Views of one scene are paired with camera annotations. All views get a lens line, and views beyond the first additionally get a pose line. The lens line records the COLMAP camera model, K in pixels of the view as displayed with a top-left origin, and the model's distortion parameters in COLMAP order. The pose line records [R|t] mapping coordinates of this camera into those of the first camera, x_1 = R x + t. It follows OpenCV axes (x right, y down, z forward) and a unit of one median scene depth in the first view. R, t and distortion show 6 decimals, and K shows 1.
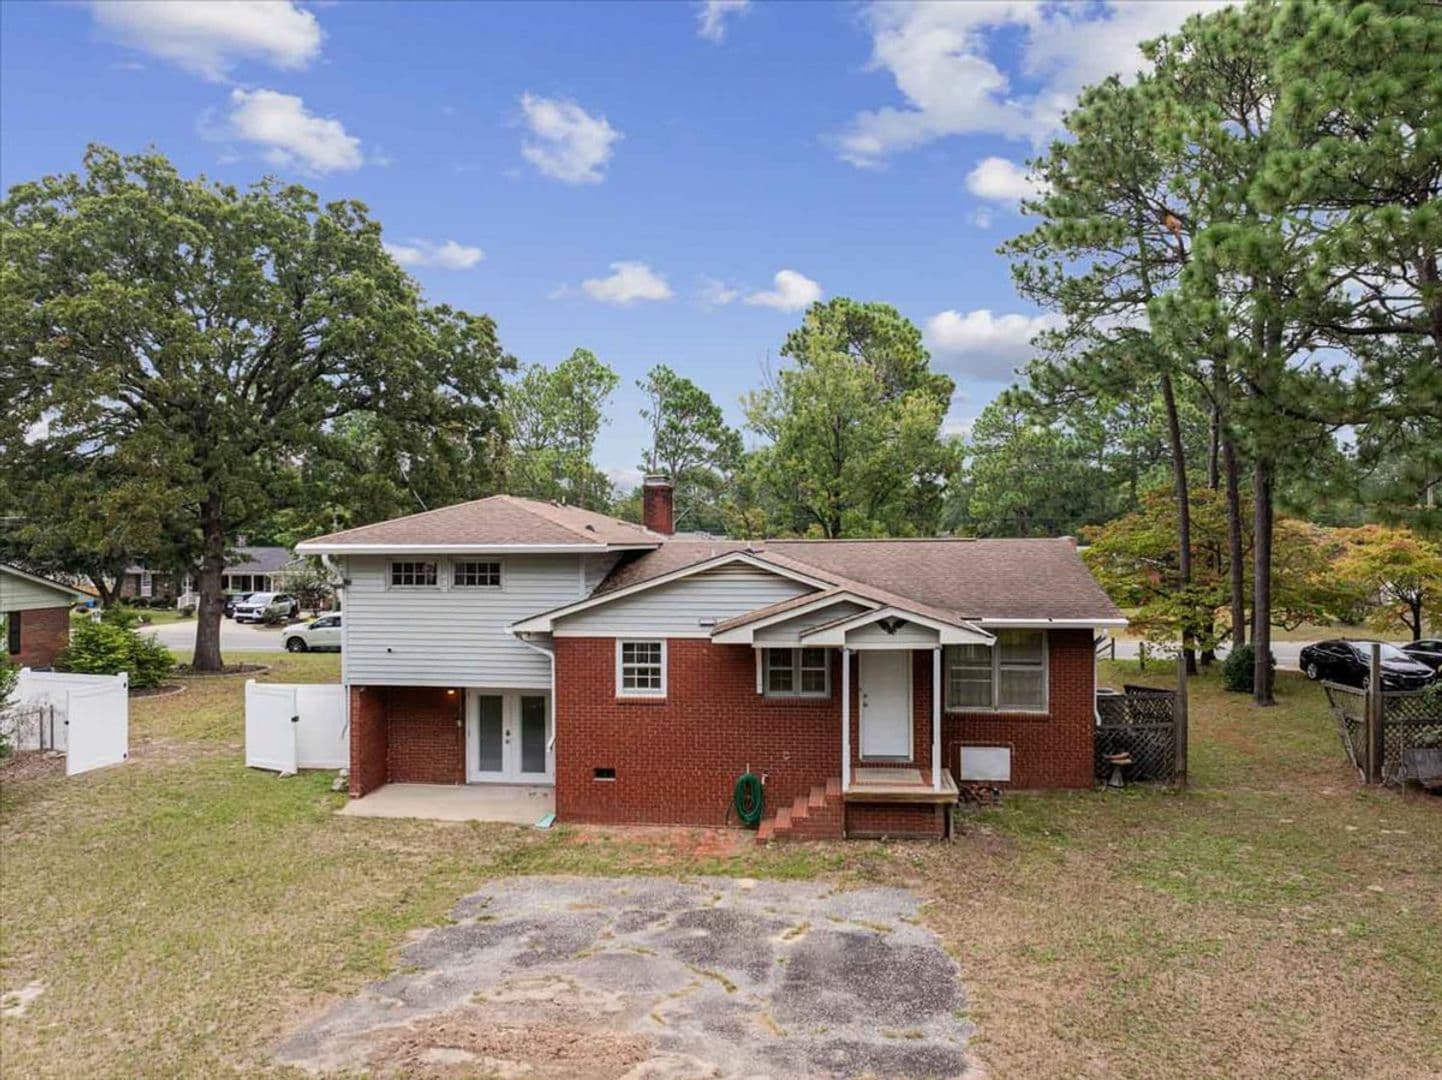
lens RADIAL K [[1000.6, 0, 722.2], [0, 1000.6, 565.8], [0, 0, 1]] dist [-0.040665, -0.005983]
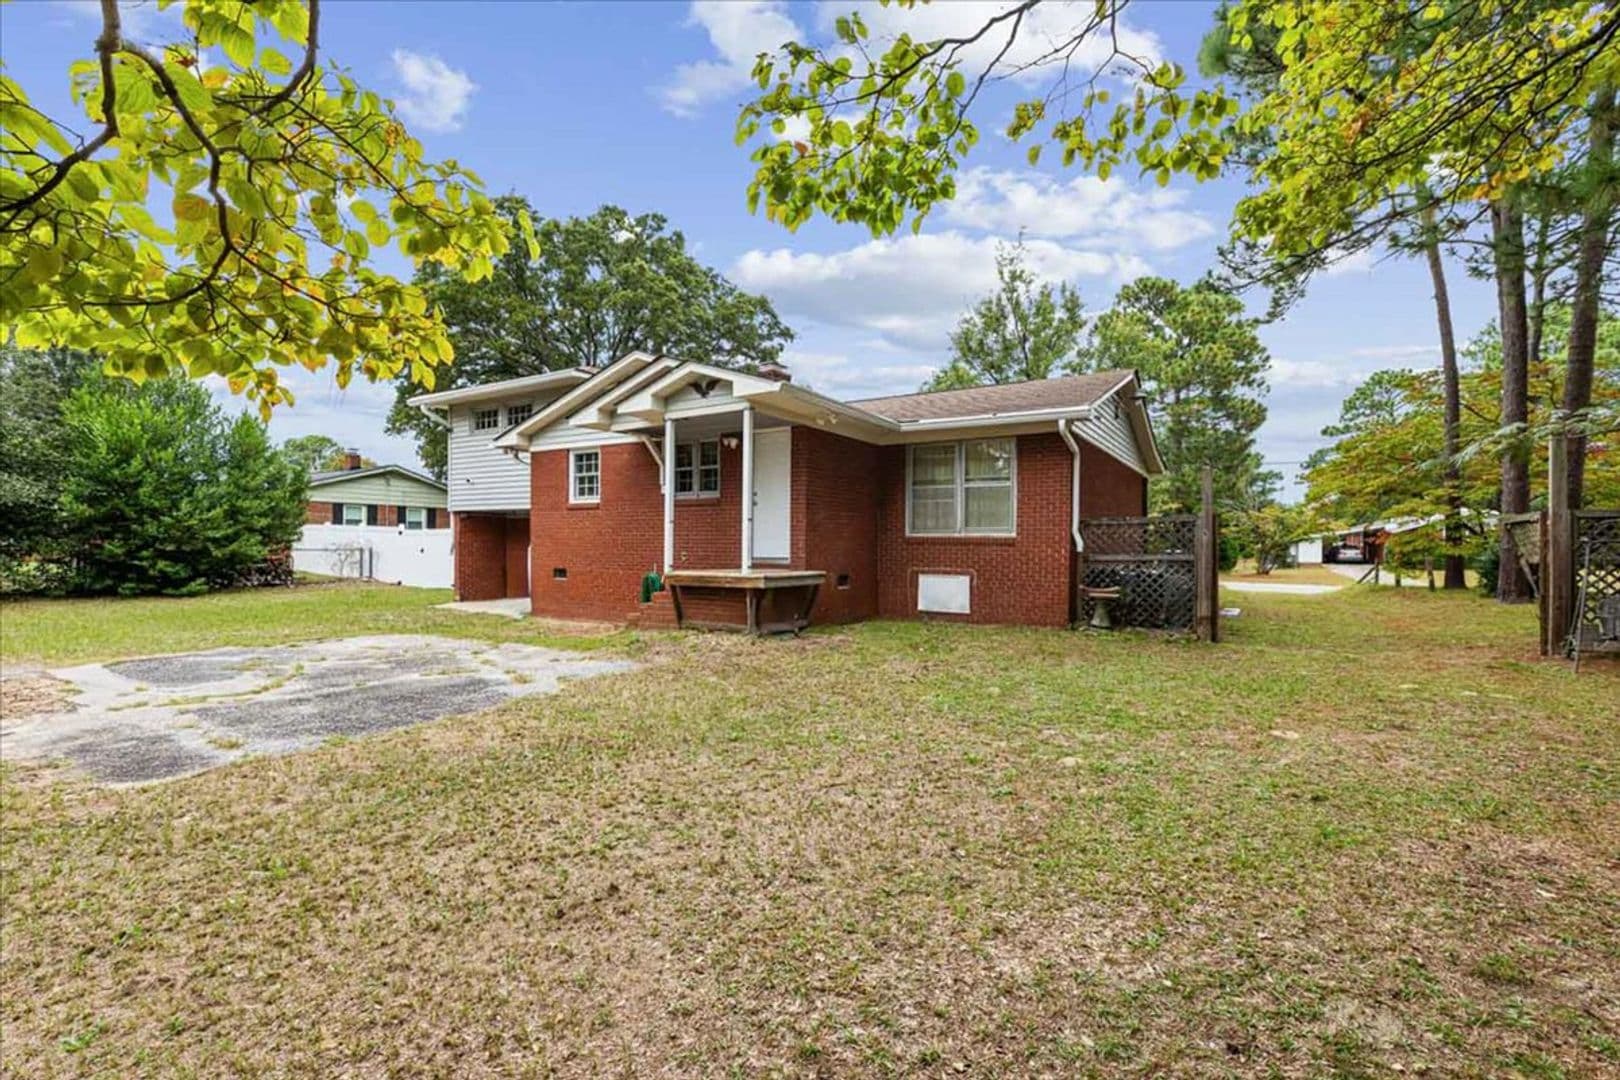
lens RADIAL K [[729.5, 0, 802.5], [0, 729.5, 538.2], [0, 0, 1]] dist [-0.003209, 0.000093]
pose [[0.896418, 0.006137, -0.443168, 0.474009], [-0.021659, 0.999316, -0.029973, 0.186258], [0.442681, 0.036467, 0.895937, 0.395379]]
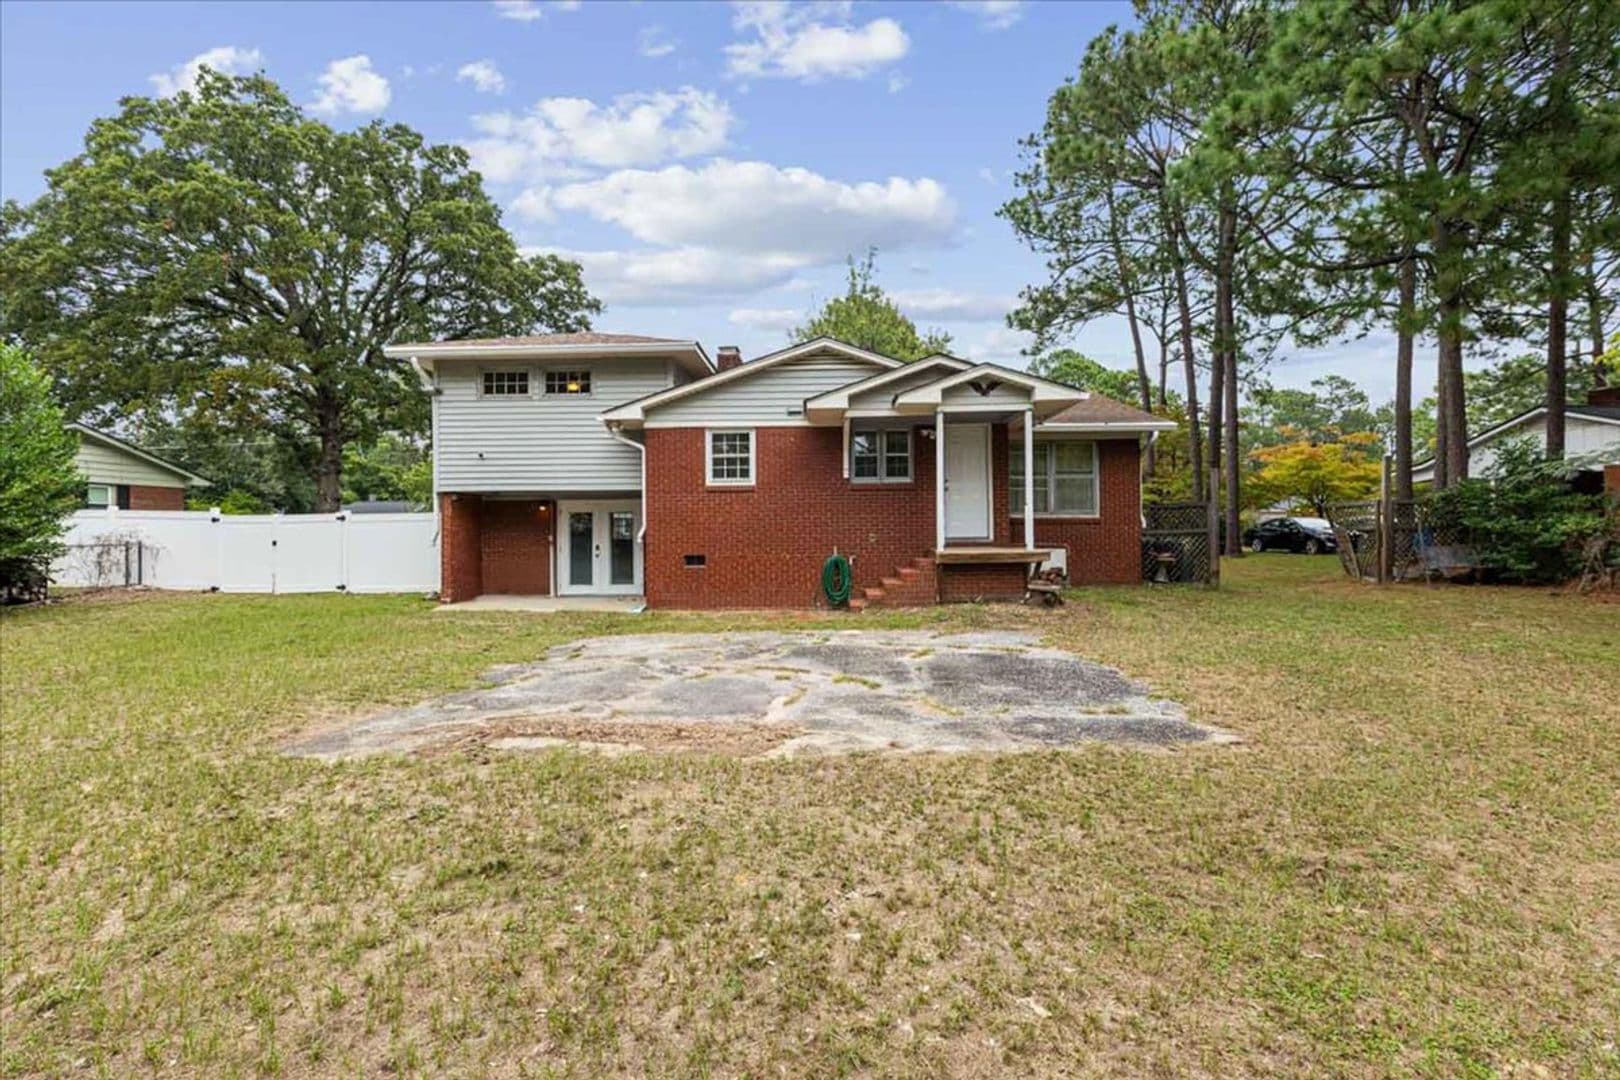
lens RADIAL K [[729.5, 0, 802.5], [0, 729.5, 538.2], [0, 0, 1]] dist [-0.003209, 0.000093]
pose [[0.997373, -0.005953, 0.072191, -0.061100], [0.006843, 0.999904, -0.012077, 0.193517], [-0.072112, 0.012539, 0.997318, 0.240353]]
